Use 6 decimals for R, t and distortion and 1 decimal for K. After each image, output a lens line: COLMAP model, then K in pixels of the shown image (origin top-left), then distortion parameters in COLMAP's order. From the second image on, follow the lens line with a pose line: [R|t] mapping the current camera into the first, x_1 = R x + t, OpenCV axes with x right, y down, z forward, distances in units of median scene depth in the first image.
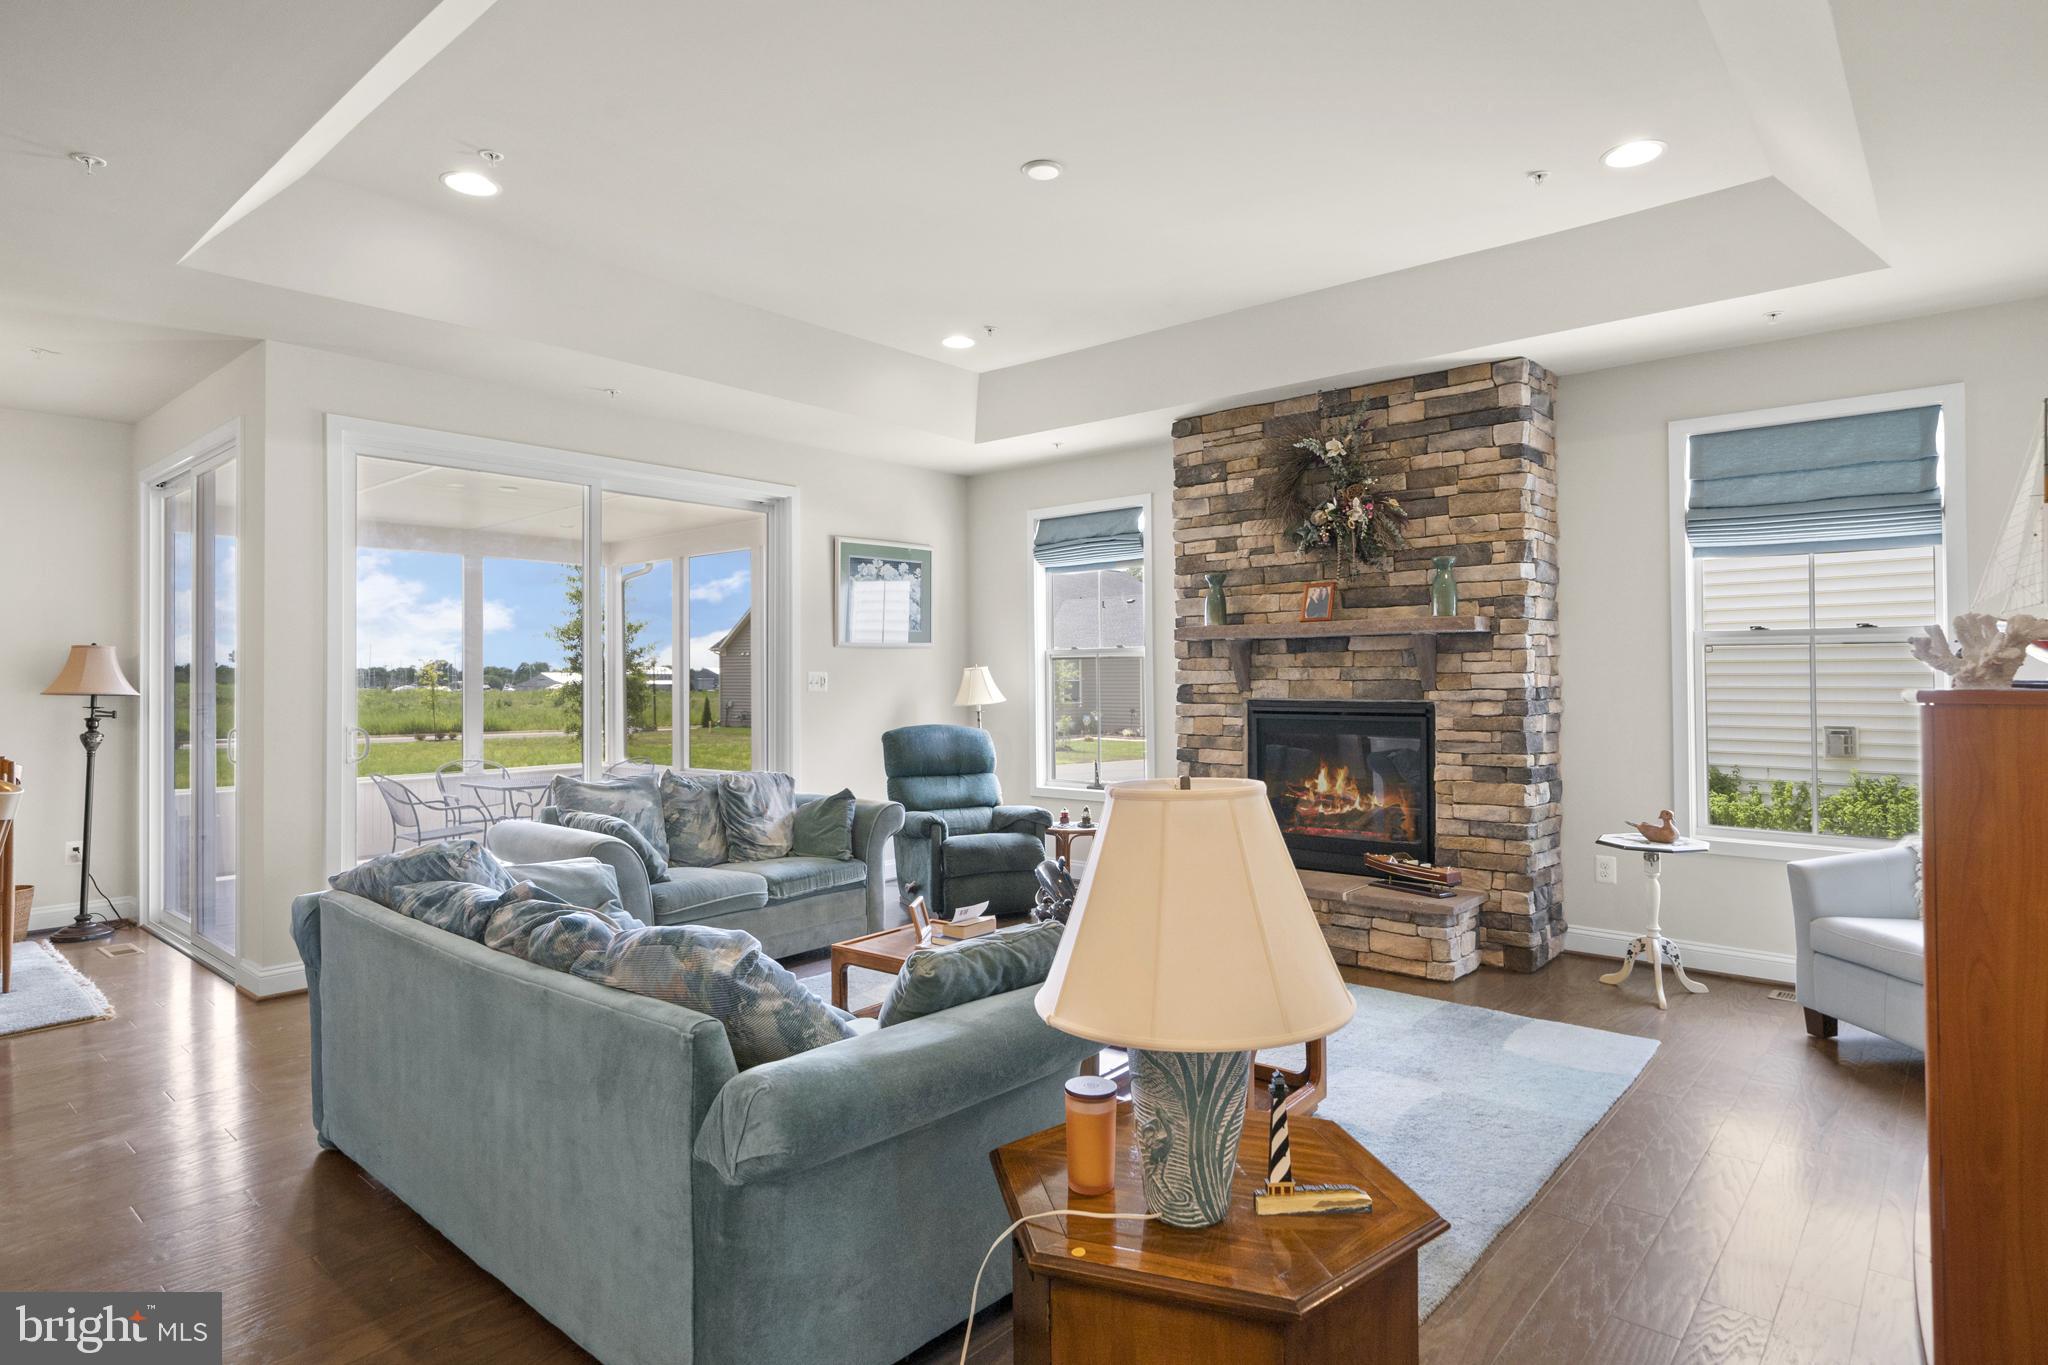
lens RADIAL K [[1102.6, 0, 1024.5], [0, 1102.6, 676.3], [0, 0, 1]] dist [0.001028, 0.000338]
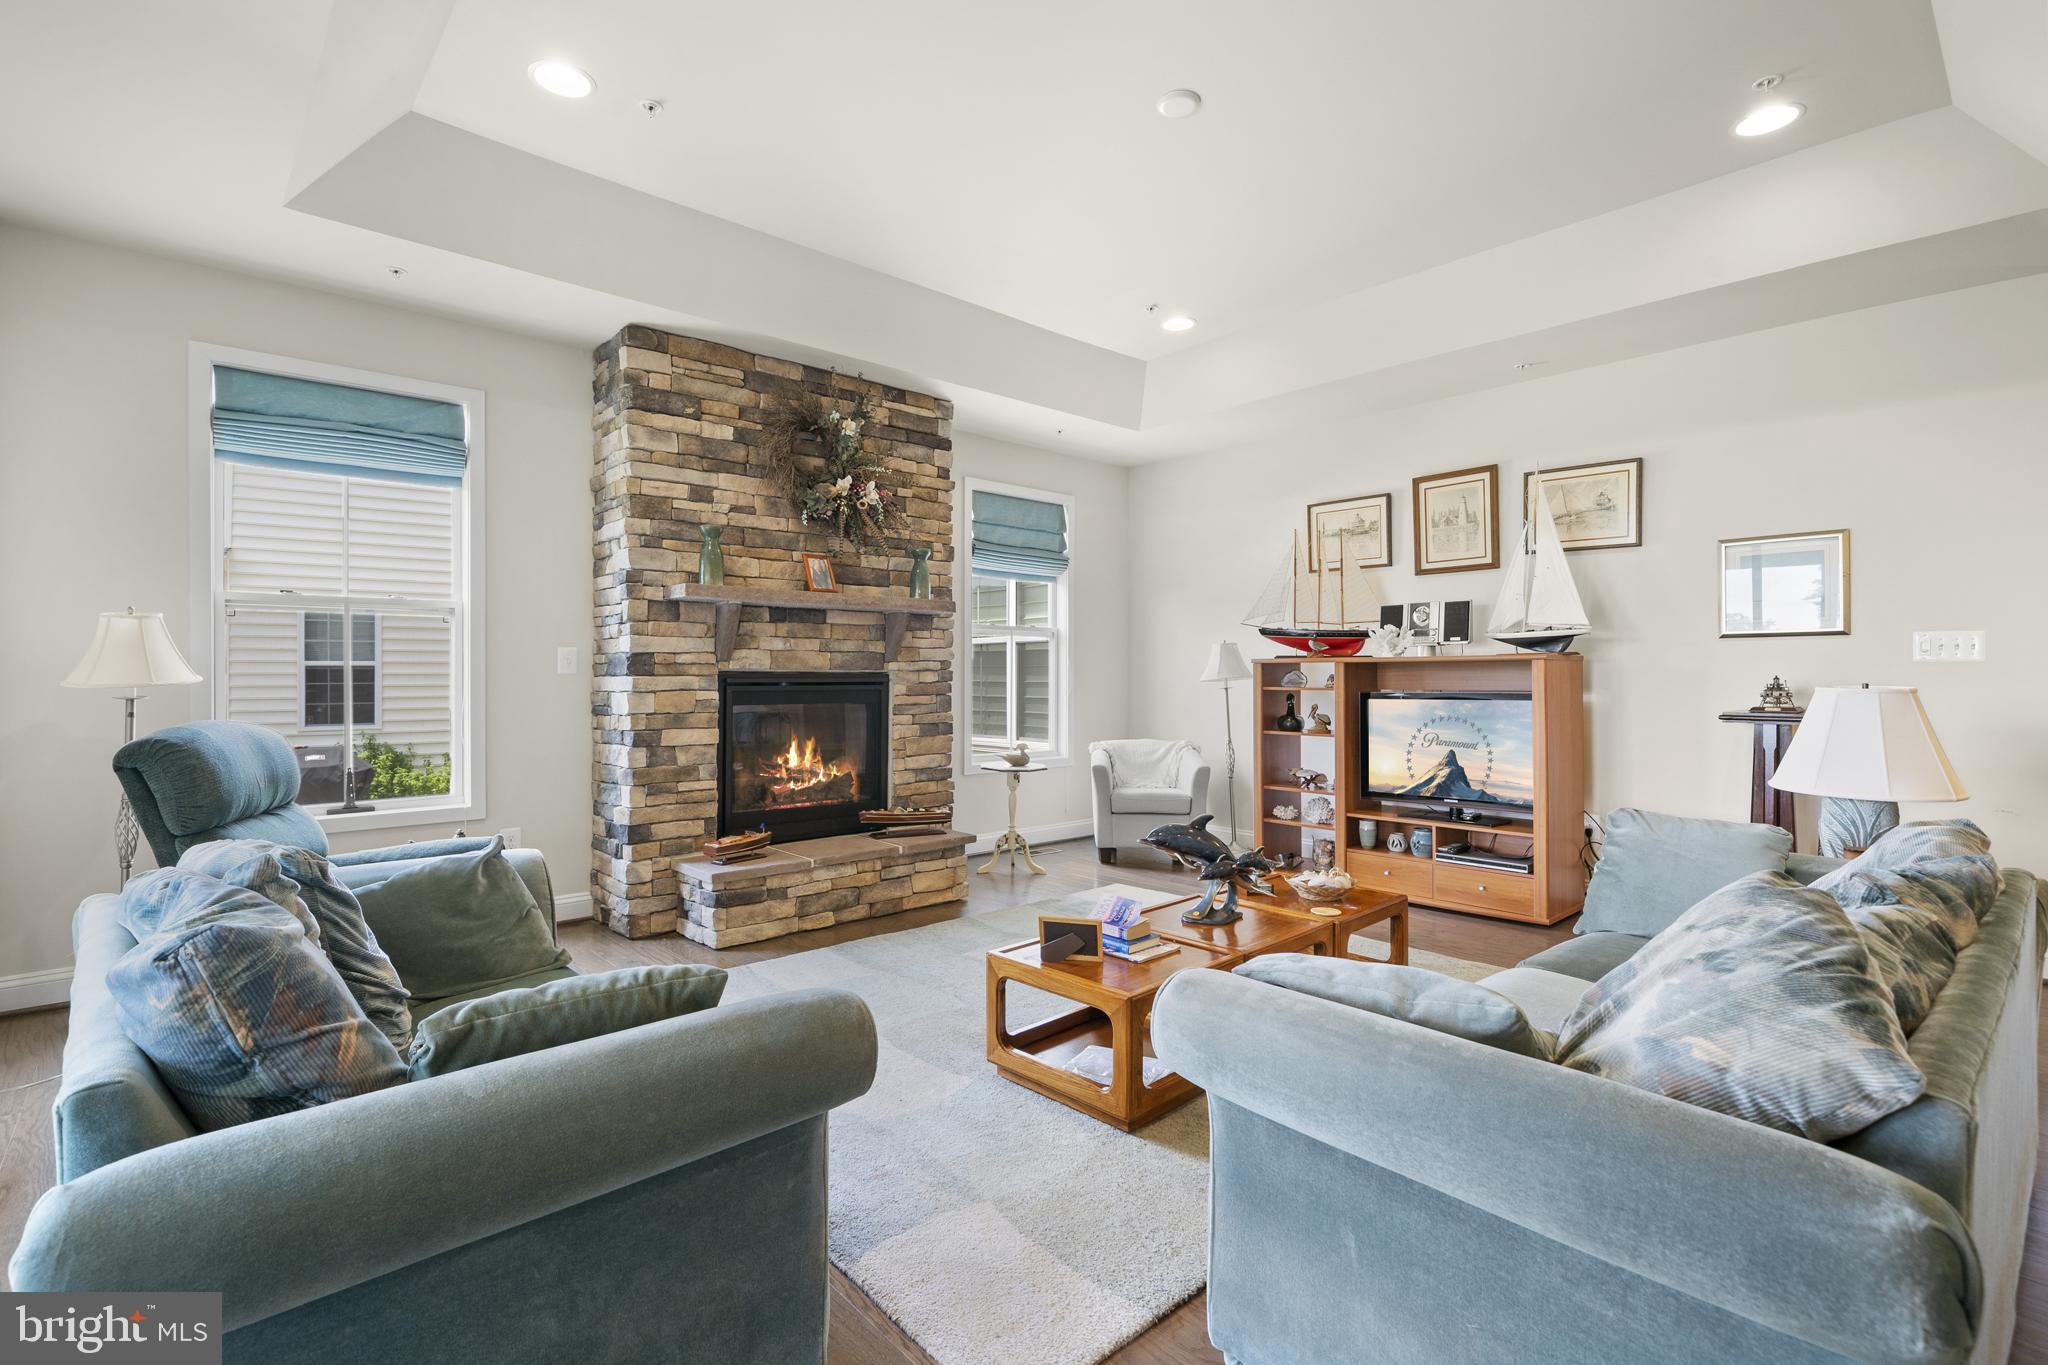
lens RADIAL K [[942.3, 0, 1023.4], [0, 942.3, 677.3], [0, 0, 1]] dist [-0.003152, -0.000071]
pose [[0.130602, -0.001192, 0.991434, -0.556236], [-0.005435, 0.999983, 0.001918, 0.024880], [-0.991420, -0.005639, 0.130593, 0.688369]]
